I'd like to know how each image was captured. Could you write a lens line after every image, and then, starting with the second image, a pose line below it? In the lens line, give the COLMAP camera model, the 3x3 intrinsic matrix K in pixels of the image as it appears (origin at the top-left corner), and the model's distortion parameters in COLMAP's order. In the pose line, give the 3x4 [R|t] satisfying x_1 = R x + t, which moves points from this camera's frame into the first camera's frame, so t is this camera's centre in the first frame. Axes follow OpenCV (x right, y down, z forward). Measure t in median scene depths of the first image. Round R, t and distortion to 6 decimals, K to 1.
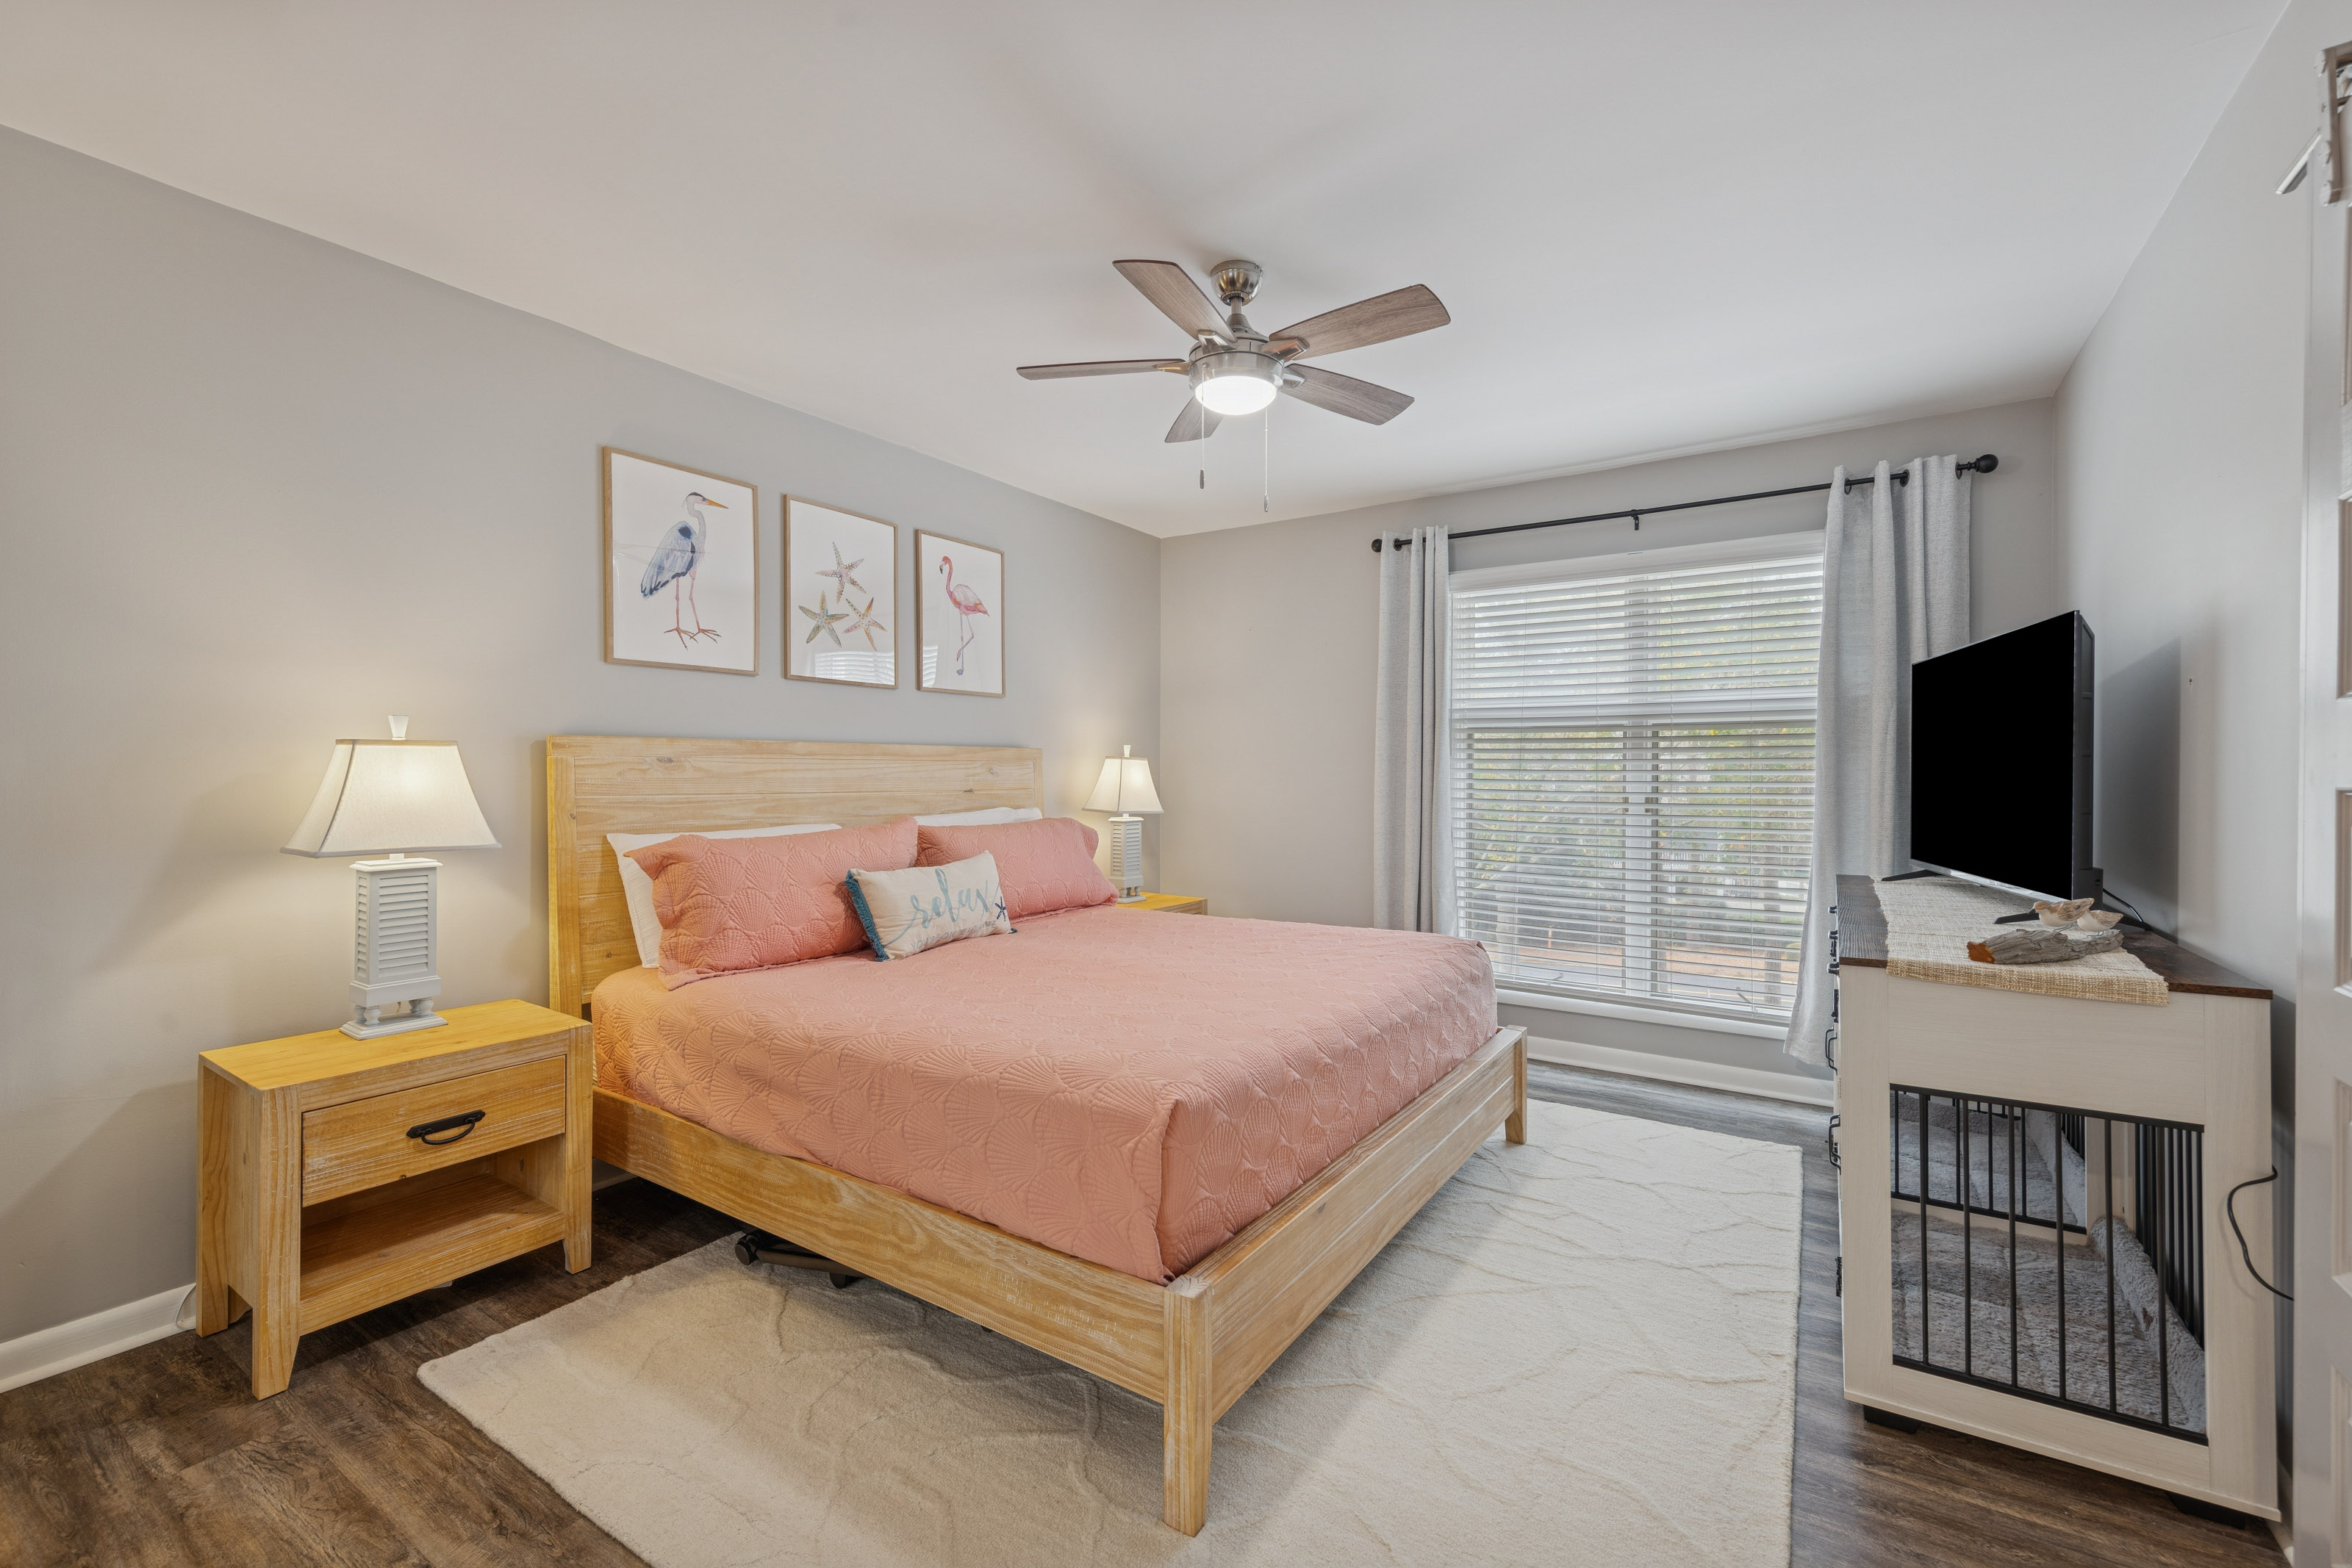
lens RADIAL K [[982.5, 0, 1173.5], [0, 982.5, 773.5], [0, 0, 1]] dist [-0.000492, 0.000030]
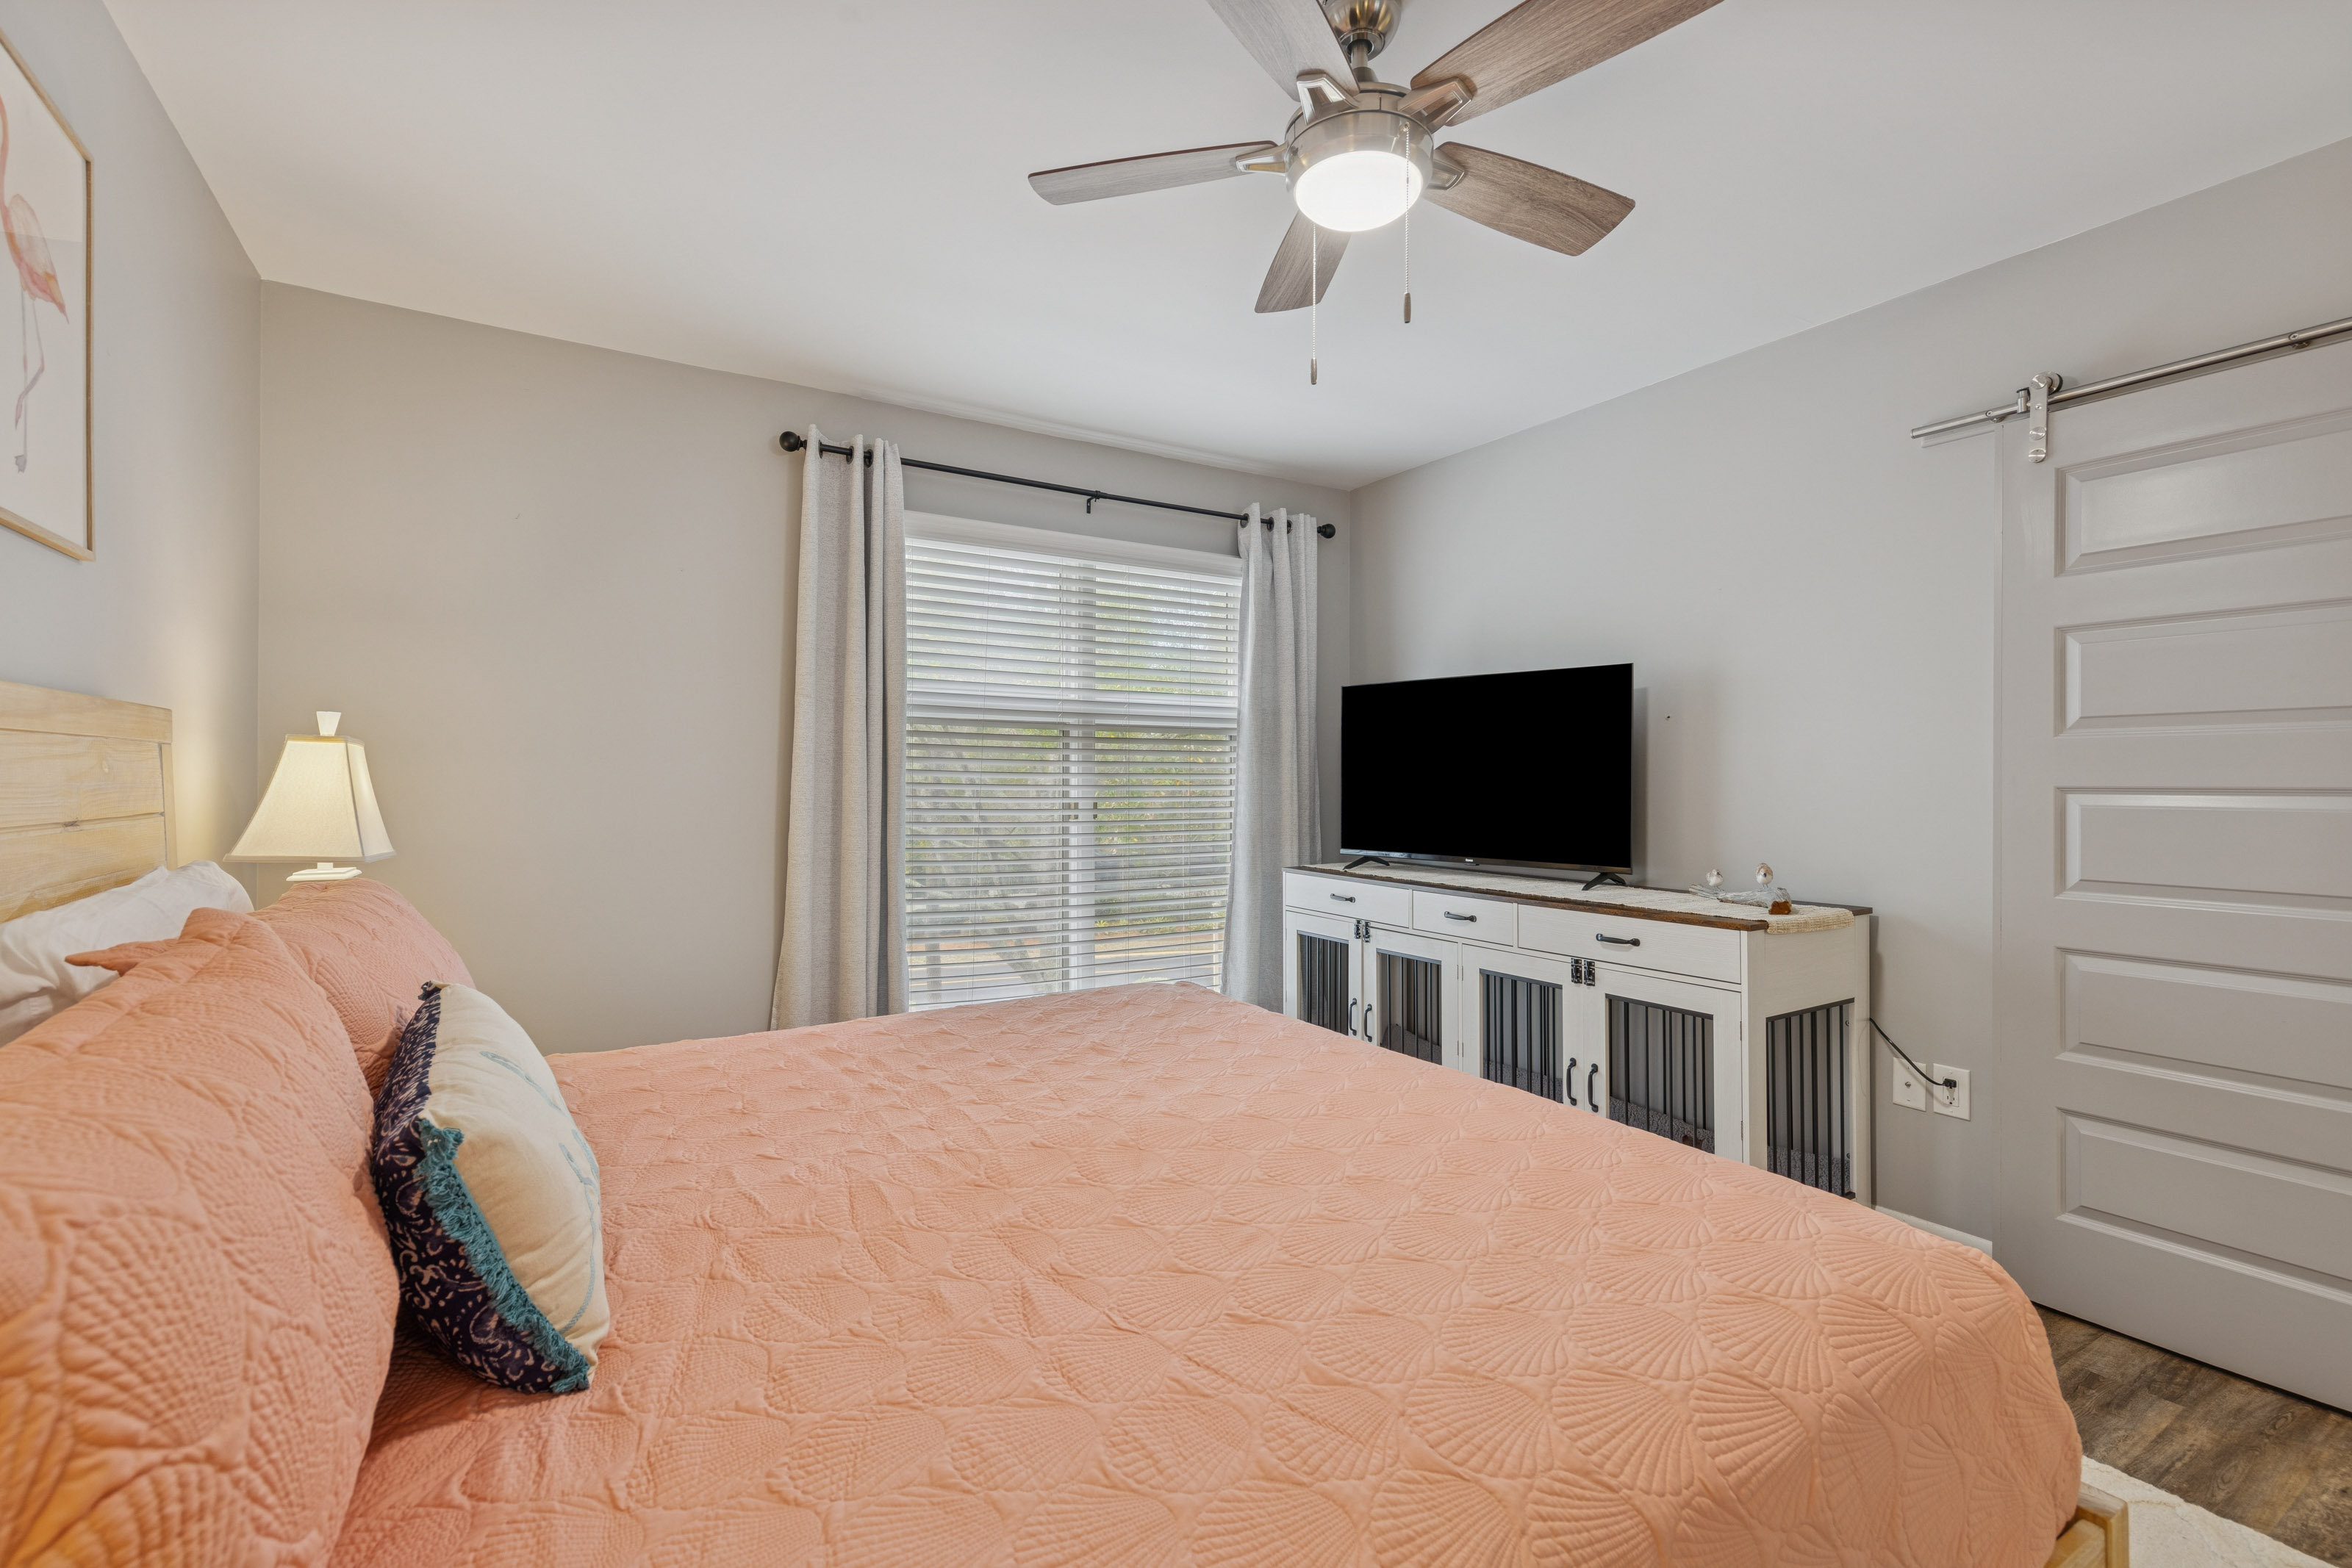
lens RADIAL K [[1028.7, 0, 1172.8], [0, 1028.7, 778.2], [0, 0, 1]] dist [0.000779, 0.000202]
pose [[0.427463, 0.002031, 0.904030, -0.353572], [0.000549, 0.999997, -0.002506, 0.003781], [-0.904032, 0.001567, 0.427461, 0.491865]]
